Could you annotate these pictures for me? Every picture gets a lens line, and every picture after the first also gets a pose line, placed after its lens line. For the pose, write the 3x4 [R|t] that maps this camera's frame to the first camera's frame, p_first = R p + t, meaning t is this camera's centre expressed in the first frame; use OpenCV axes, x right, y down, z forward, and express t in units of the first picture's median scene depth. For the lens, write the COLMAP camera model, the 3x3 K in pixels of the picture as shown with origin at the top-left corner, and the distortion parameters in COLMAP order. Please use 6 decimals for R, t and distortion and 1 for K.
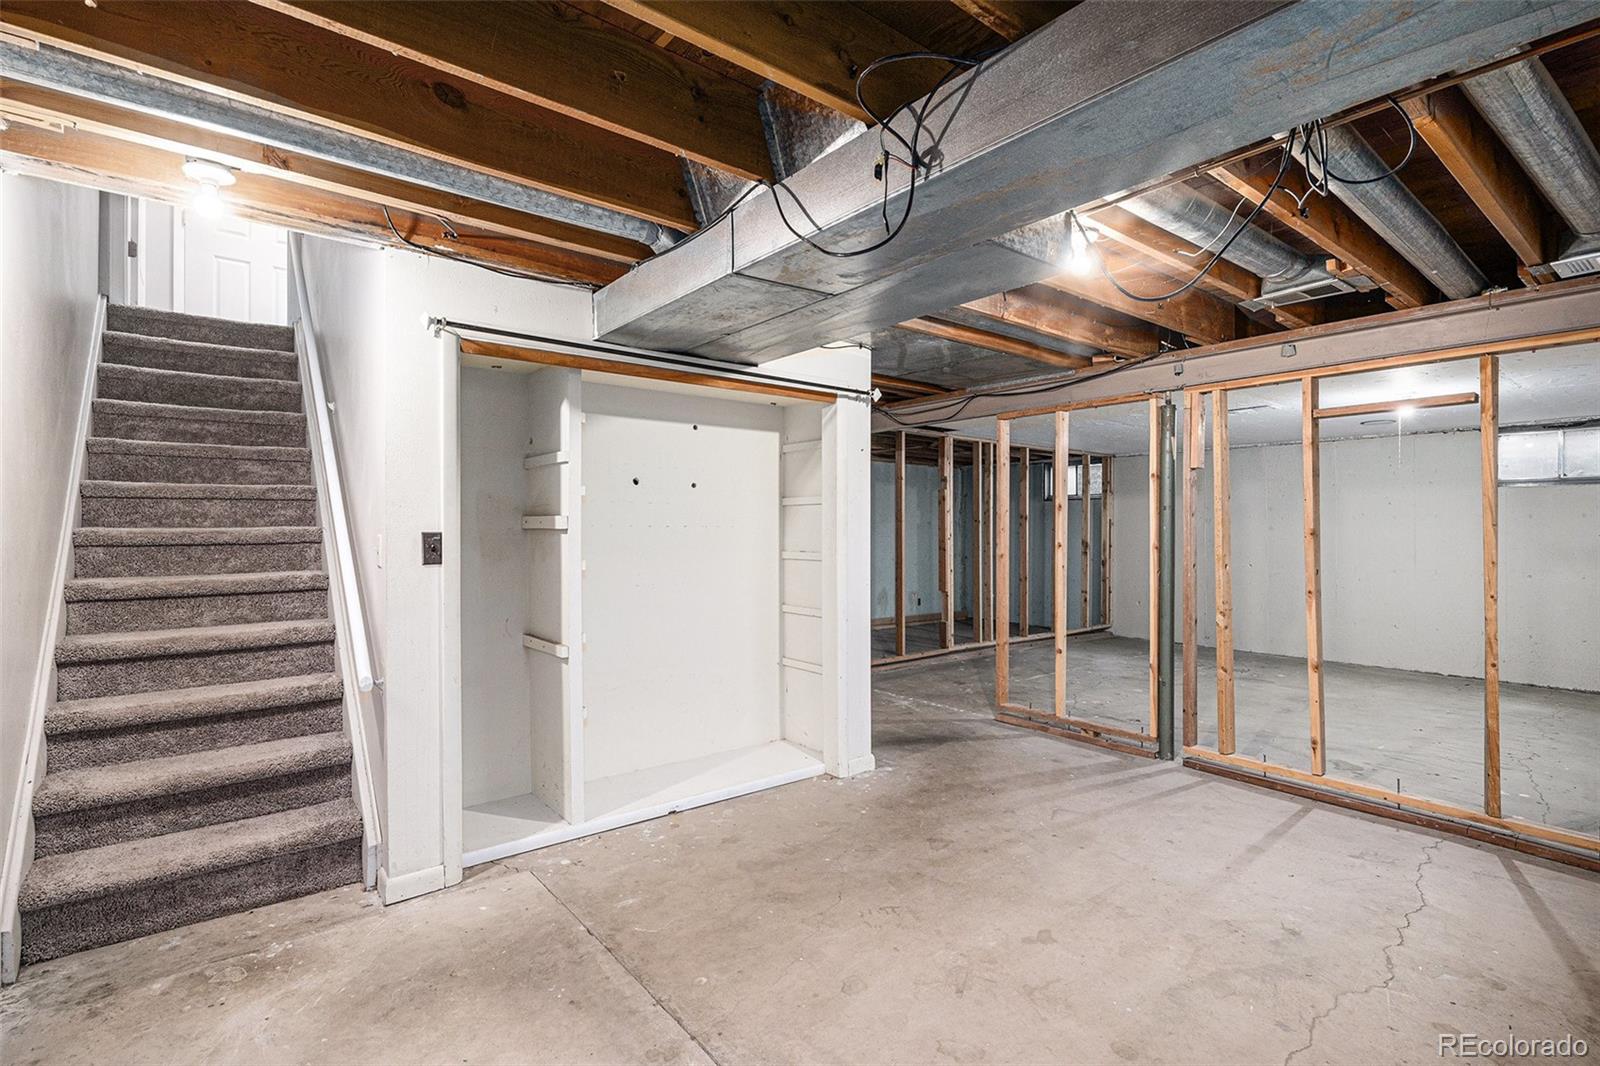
lens RADIAL K [[755.5, 0, 797.7], [0, 755.5, 527.9], [0, 0, 1]] dist [-0.002264, -0.000453]
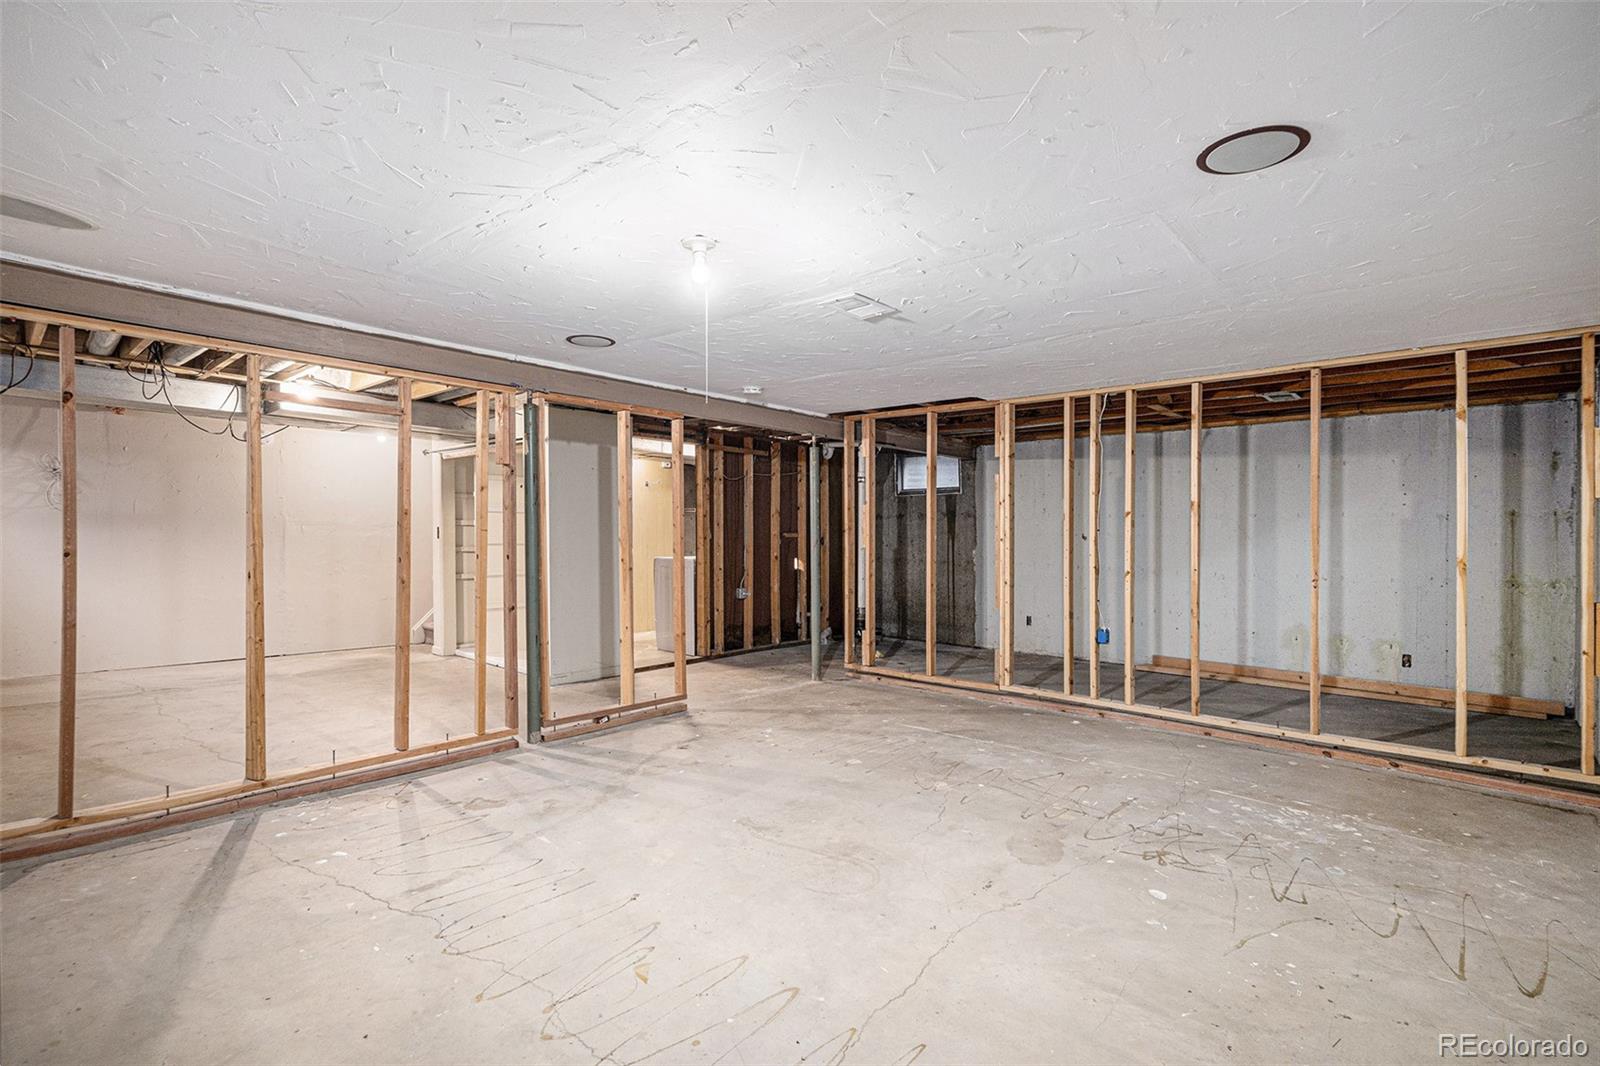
lens RADIAL K [[755.5, 0, 796.8], [0, 755.5, 534.2], [0, 0, 1]] dist [-0.002264, -0.000453]
pose [[0.164720, 0.004901, -0.986328, 0.902020], [-0.004057, 0.999983, 0.004292, 0.006817], [0.986332, 0.003294, 0.164737, 0.675865]]
